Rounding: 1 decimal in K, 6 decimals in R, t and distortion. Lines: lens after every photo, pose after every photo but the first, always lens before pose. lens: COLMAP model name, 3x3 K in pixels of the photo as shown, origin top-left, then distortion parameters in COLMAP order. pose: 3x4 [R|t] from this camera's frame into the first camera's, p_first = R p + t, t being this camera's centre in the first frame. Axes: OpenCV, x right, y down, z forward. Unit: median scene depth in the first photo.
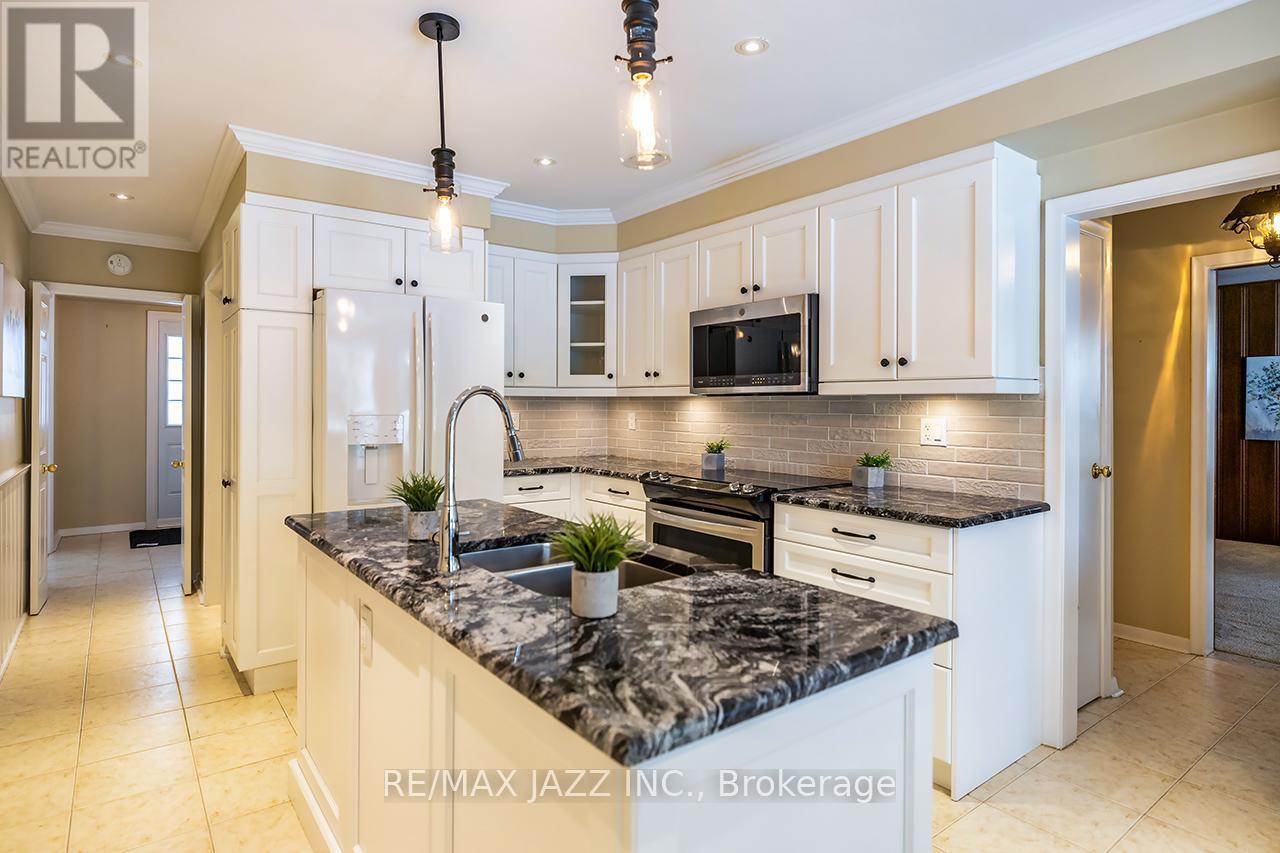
lens RADIAL K [[684.1, 0, 635.7], [0, 684.1, 401.5], [0, 0, 1]] dist [-0.000652, -0.000634]
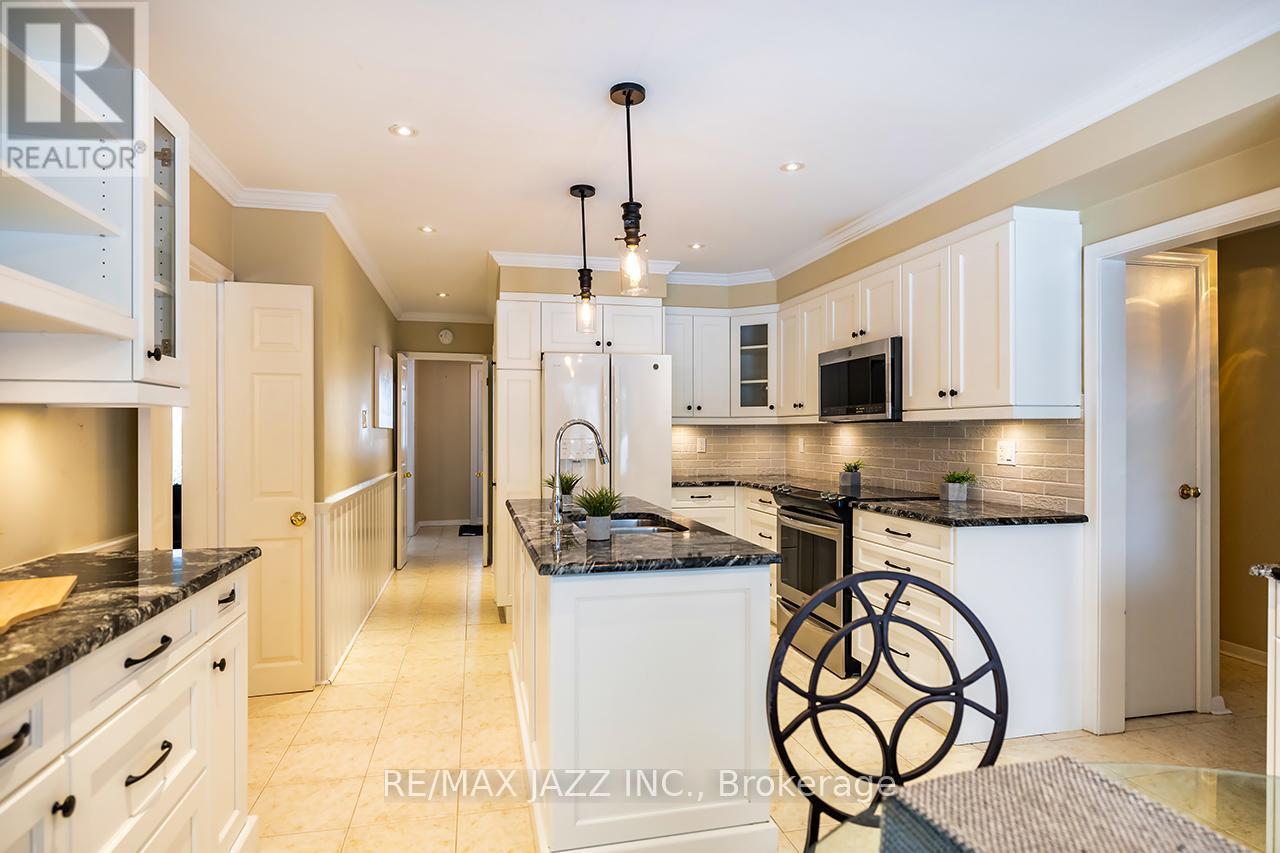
lens RADIAL K [[686.6, 0, 640.0], [0, 686.6, 426.5], [0, 0, 1]] dist [-0.001040, -0.000593]
pose [[0.917269, -0.008343, -0.398181, 0.313259], [0.006373, 0.999960, -0.006270, 0.003789], [0.398217, 0.003213, 0.917286, -0.271056]]
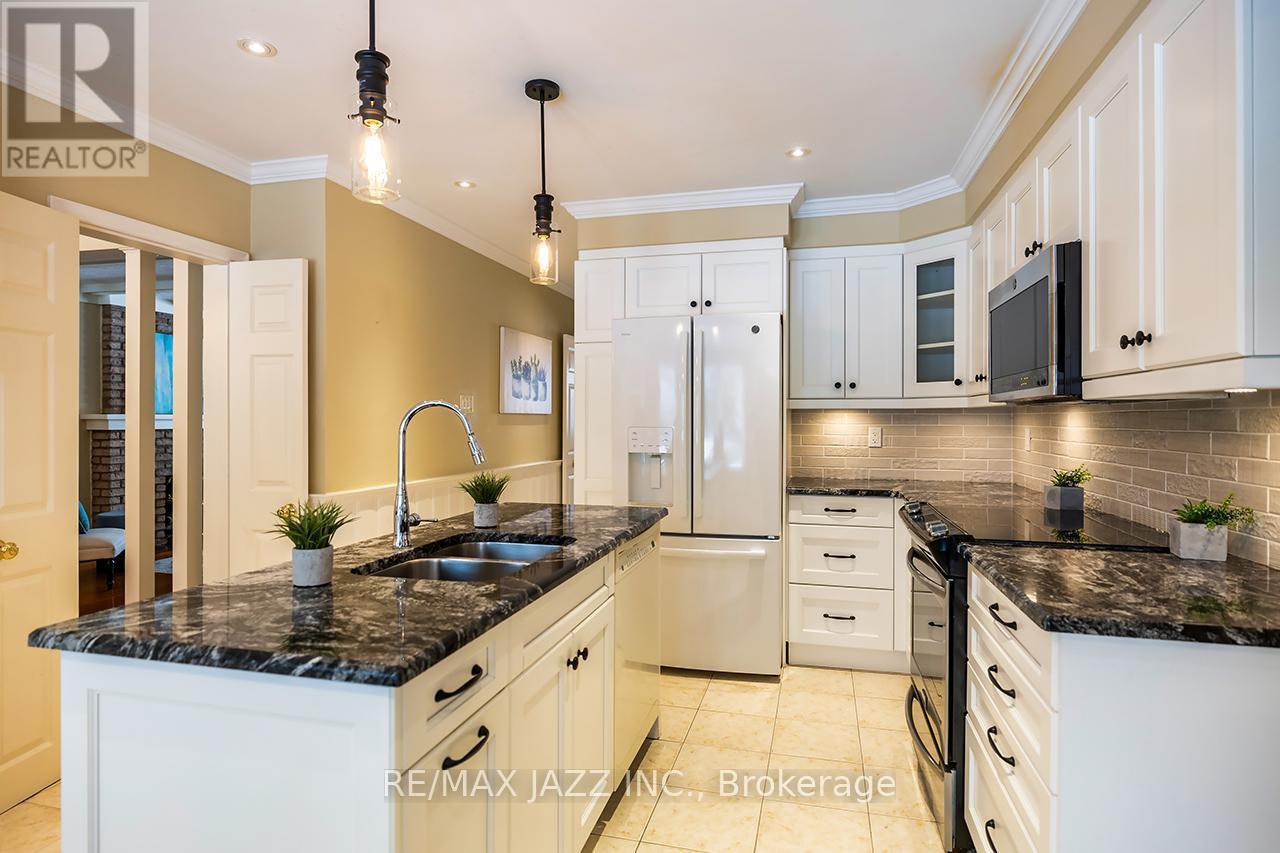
lens RADIAL K [[698.8, 0, 635.1], [0, 698.8, 416.1], [0, 0, 1]] dist [-0.000547, -0.000521]
pose [[0.622687, -0.005641, -0.782451, 0.498659], [0.003136, 0.999984, -0.004713, 0.007125], [0.782465, 0.000481, 0.622694, 0.263137]]
